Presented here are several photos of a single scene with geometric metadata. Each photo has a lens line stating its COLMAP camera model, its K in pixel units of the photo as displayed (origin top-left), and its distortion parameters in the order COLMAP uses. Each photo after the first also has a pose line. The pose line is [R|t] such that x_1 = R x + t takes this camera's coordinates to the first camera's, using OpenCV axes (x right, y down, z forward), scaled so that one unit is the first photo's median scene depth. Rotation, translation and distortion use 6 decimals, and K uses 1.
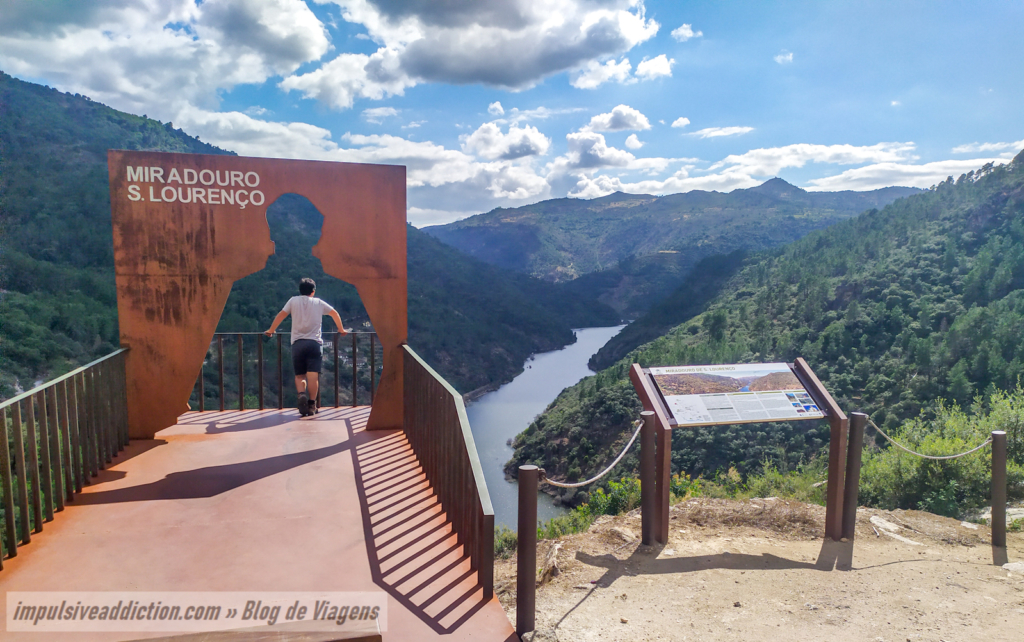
lens RADIAL K [[704.4, 0, 514.6], [0, 704.4, 375.4], [0, 0, 1]] dist [0.060887, -0.040706]
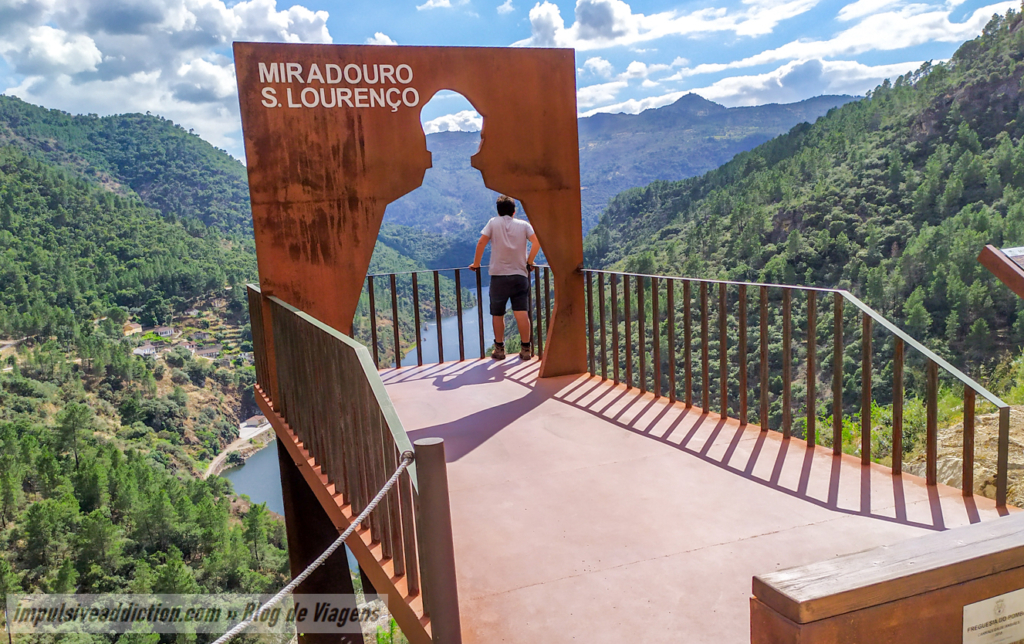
lens RADIAL K [[849.5, 0, 499.6], [0, 849.5, 366.4], [0, 0, 1]] dist [0.060633, -0.002814]
pose [[0.990286, -0.089610, 0.106322, -0.393823], [0.087167, 0.995816, 0.027415, 0.035703], [-0.108333, -0.017880, 0.993954, 0.024170]]
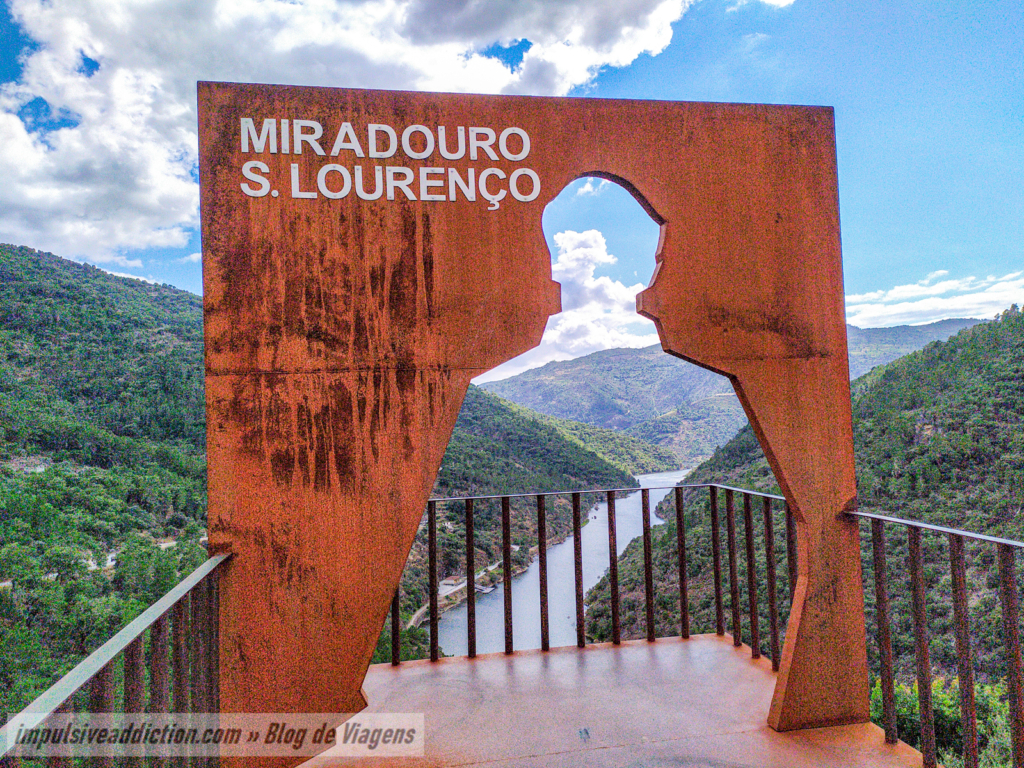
lens RADIAL K [[710.8, 0, 525.6], [0, 710.8, 401.0], [0, 0, 1]] dist [0.057147, -0.047958]
pose [[0.996387, -0.053850, -0.065668, -0.341387], [0.041487, 0.983354, -0.176899, -0.043878], [0.074101, 0.173535, 0.982036, 0.598953]]
